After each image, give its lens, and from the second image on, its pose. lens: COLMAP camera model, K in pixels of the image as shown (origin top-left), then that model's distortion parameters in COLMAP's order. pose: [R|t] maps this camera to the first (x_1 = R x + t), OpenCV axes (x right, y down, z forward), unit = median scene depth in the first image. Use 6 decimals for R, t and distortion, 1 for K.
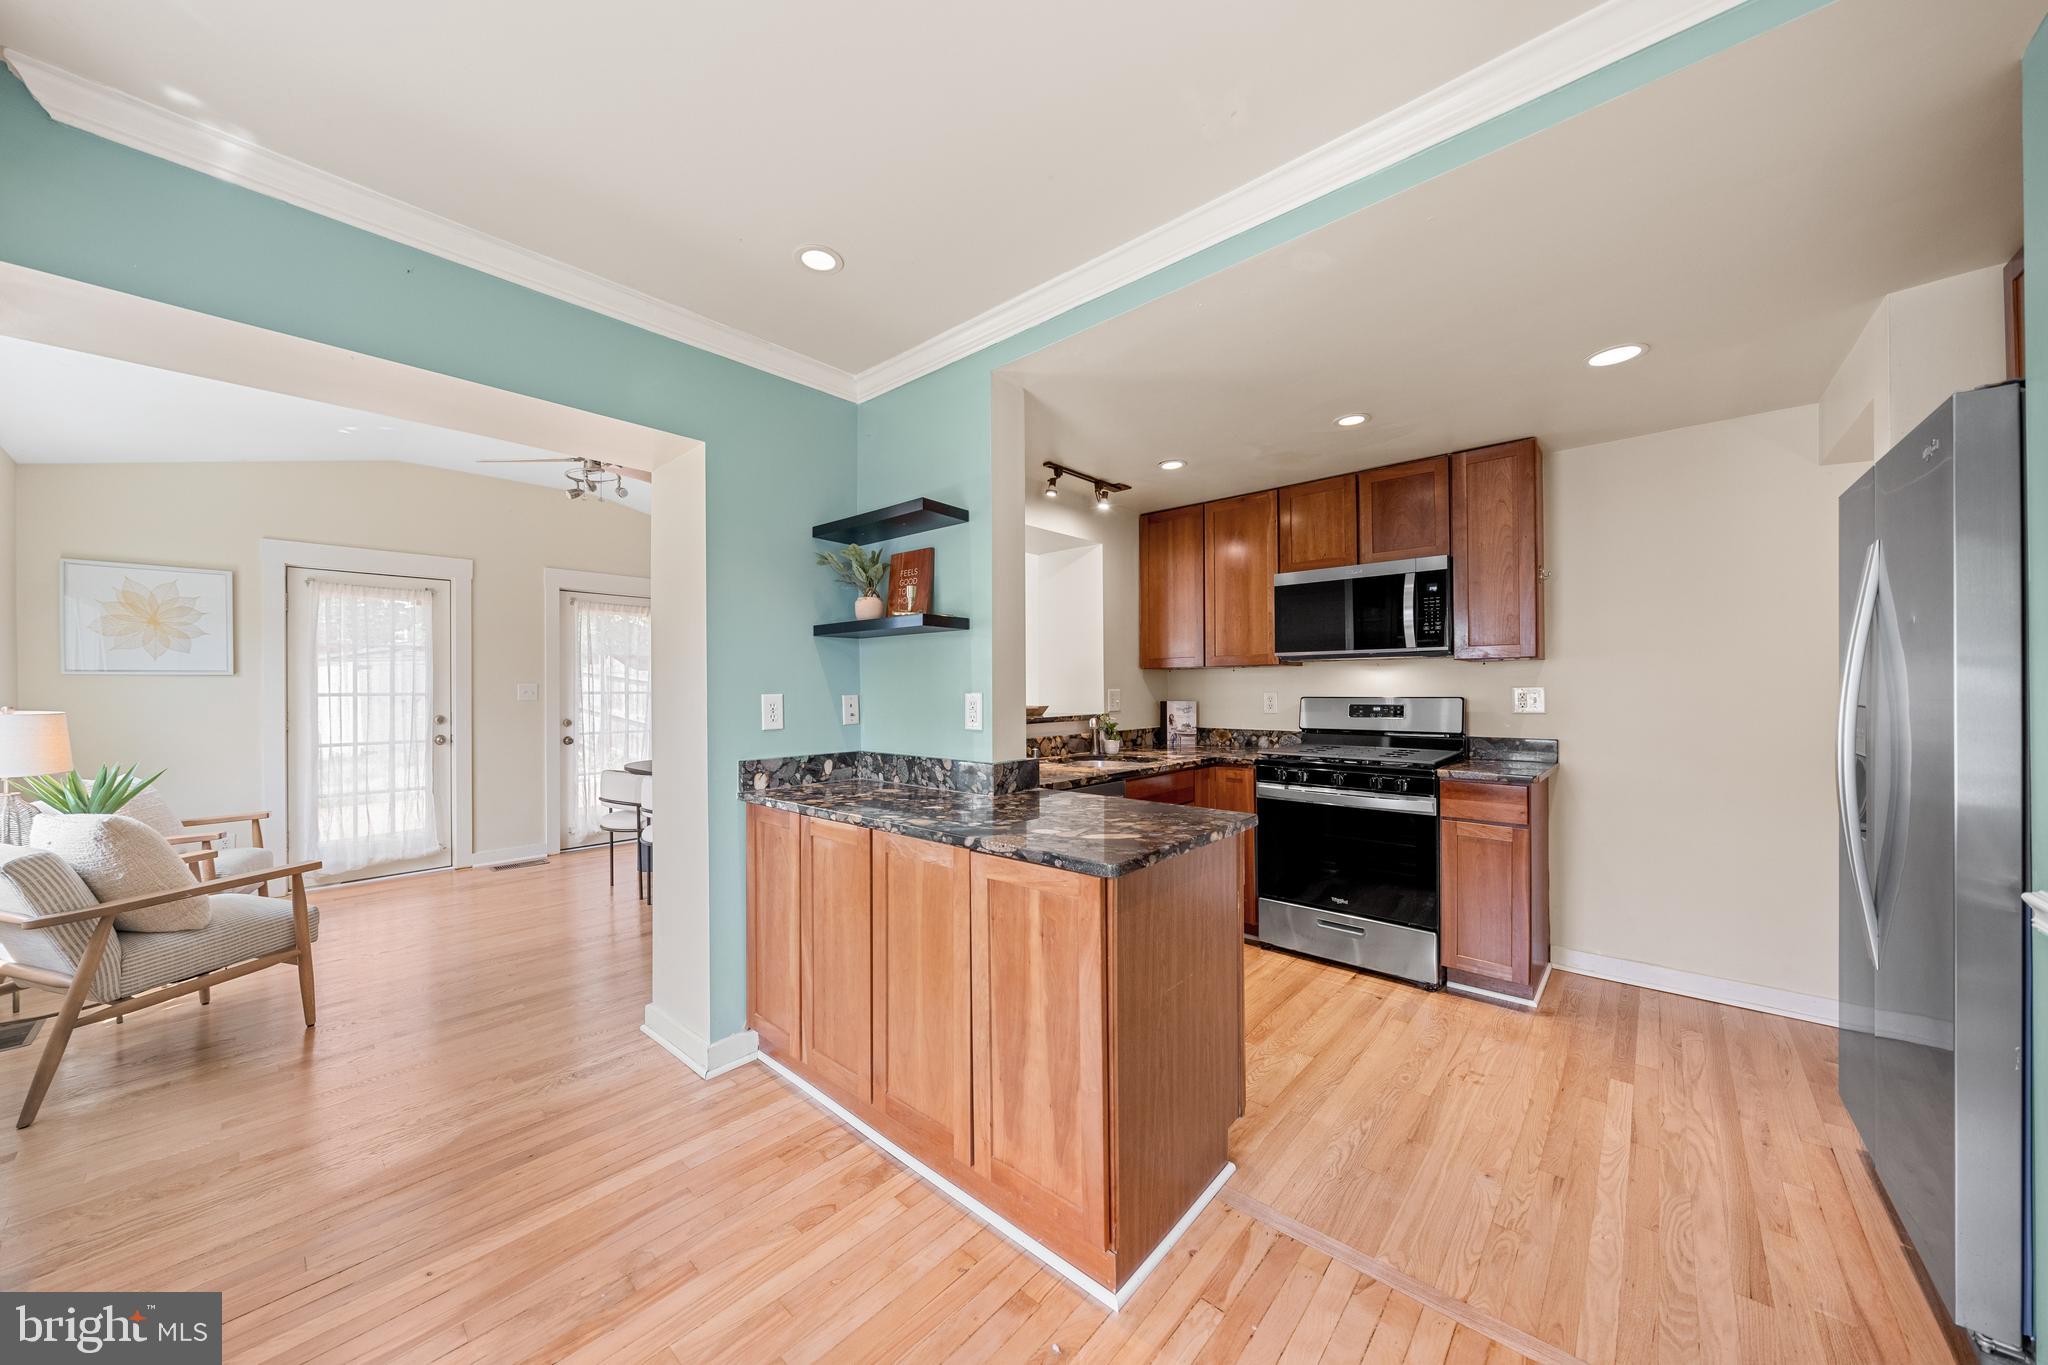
lens RADIAL K [[692.0, 0, 1025.6], [0, 692.0, 687.0], [0, 0, 1]] dist [-0.002889, 0.000638]
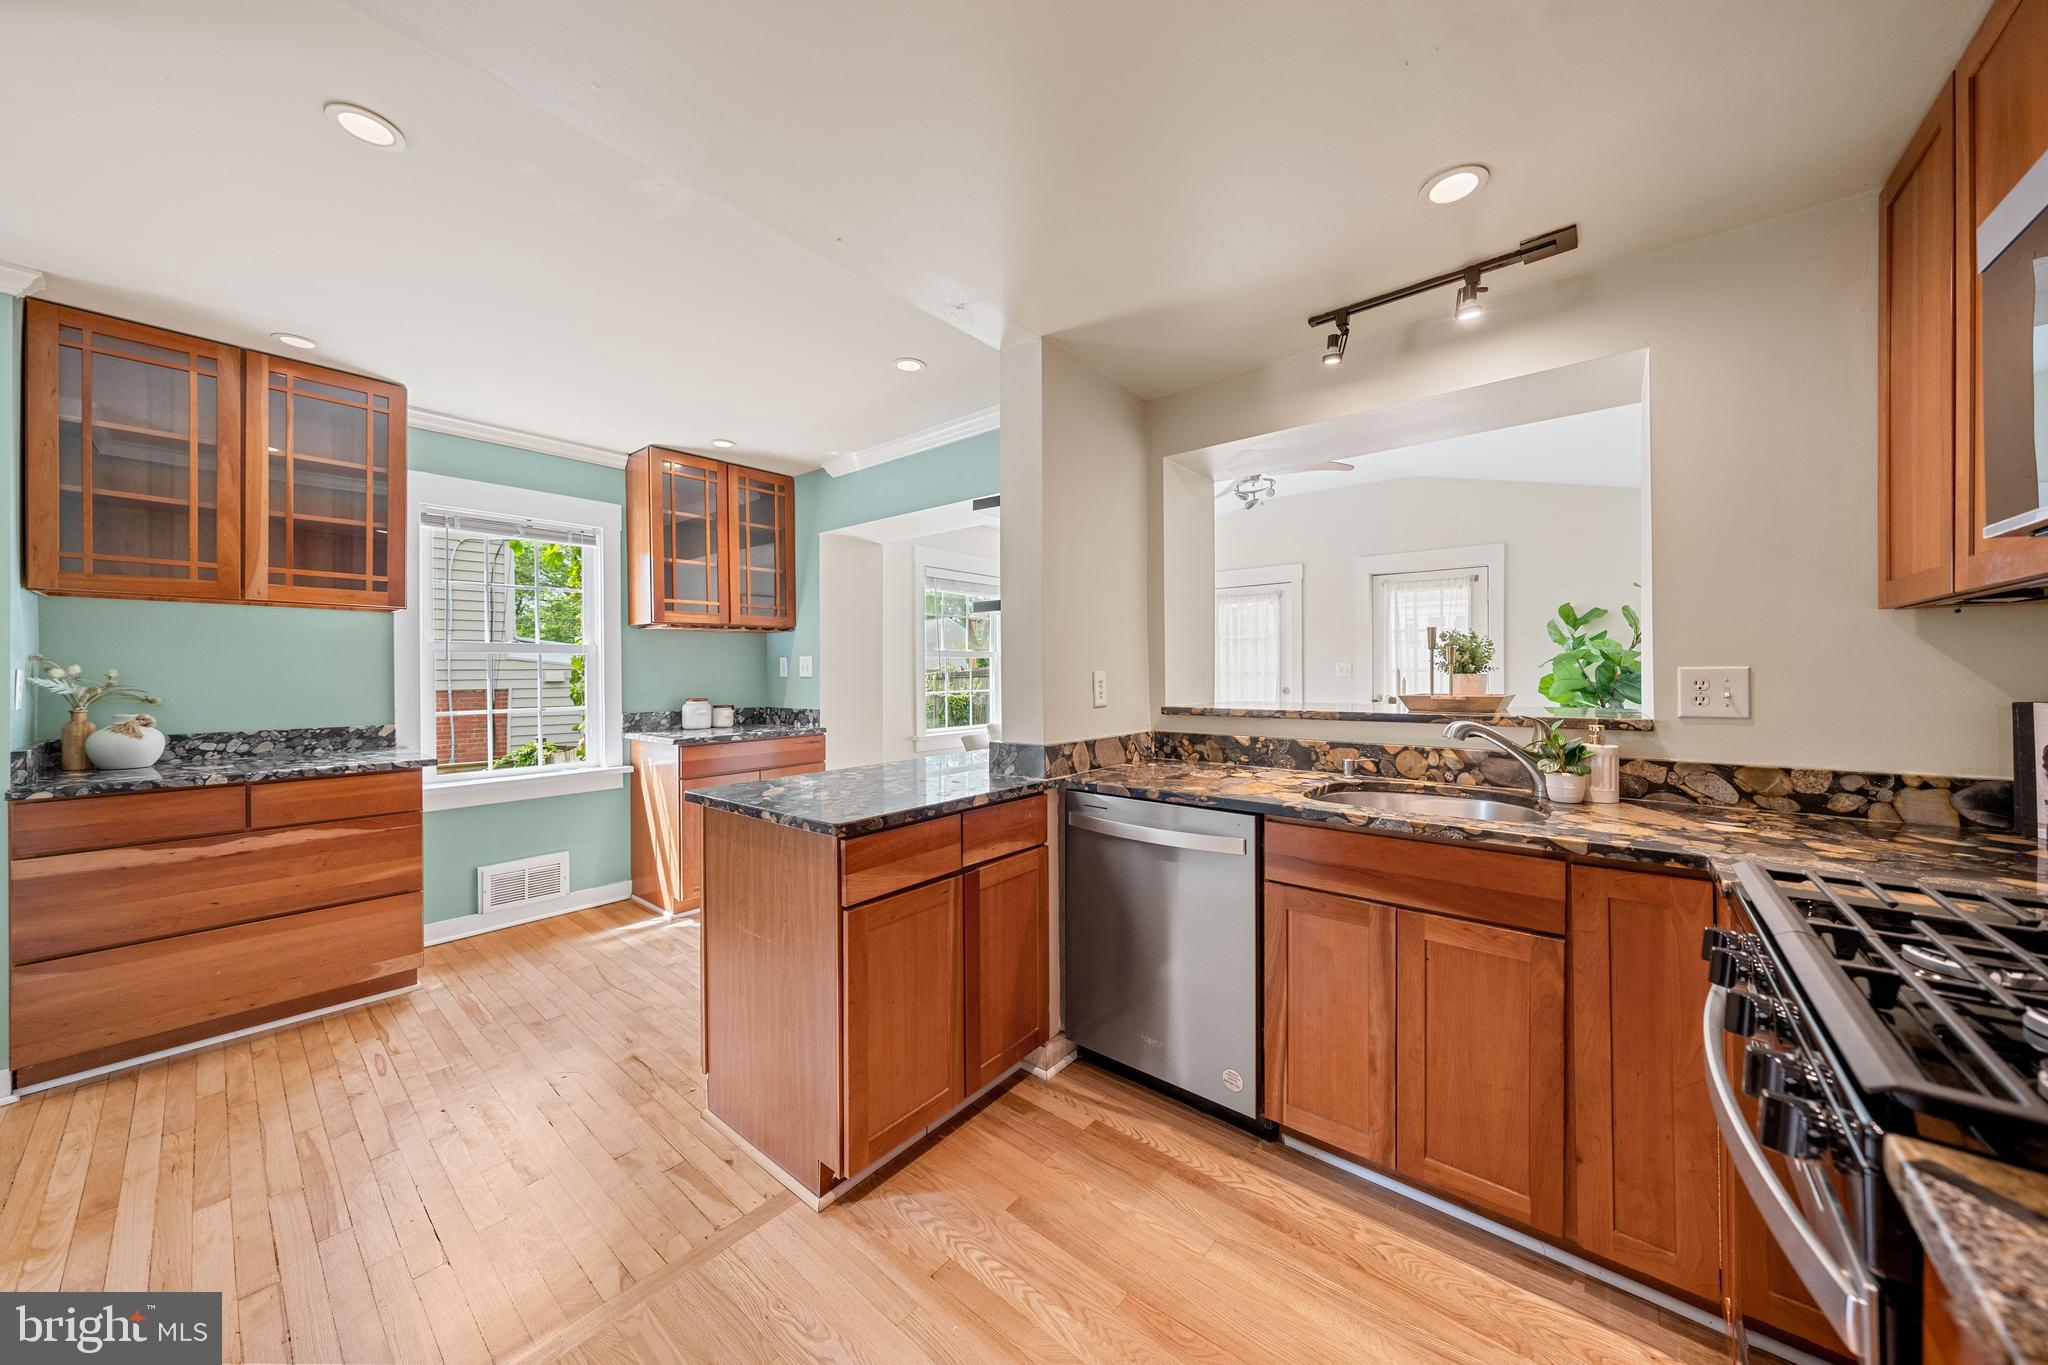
lens RADIAL K [[692.0, 0, 1017.3], [0, 692.0, 673.0], [0, 0, 1]] dist [-0.002889, 0.000638]
pose [[0.039296, 0.006649, -0.999205, 0.653234], [0.005600, 0.999961, 0.006875, 0.002376], [0.999212, -0.005866, 0.039257, 0.671088]]
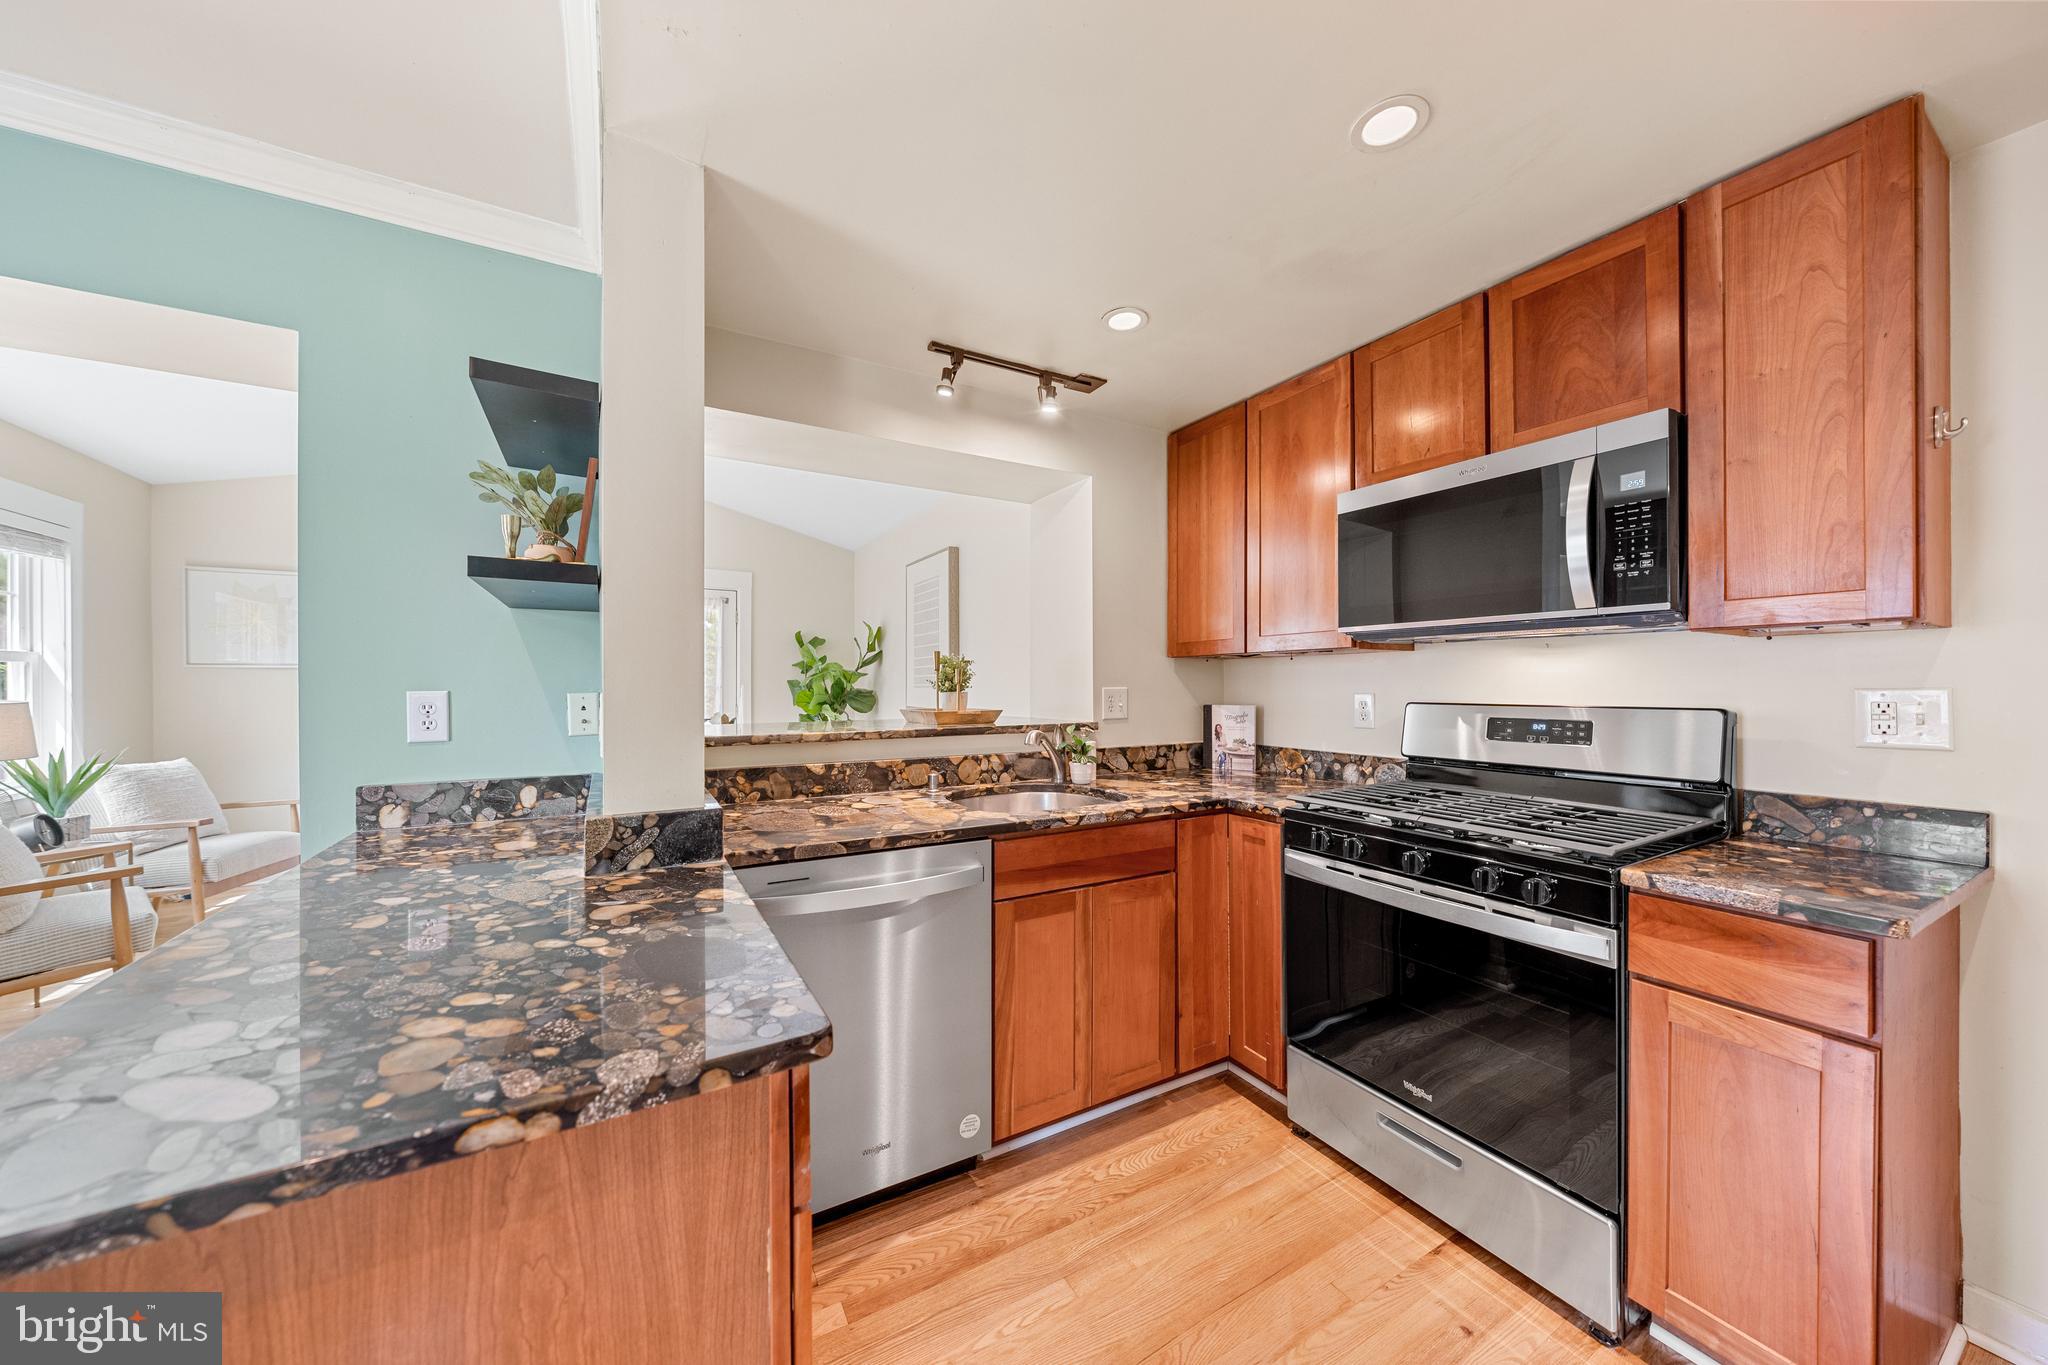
lens RADIAL K [[692.0, 0, 1030.4], [0, 692.0, 683.5], [0, 0, 1]] dist [-0.002889, 0.000638]
pose [[0.951702, 0.005729, -0.306971, 0.314982], [-0.005287, 0.999983, 0.002272, -0.001574], [0.306979, -0.000539, 0.951716, 0.385759]]
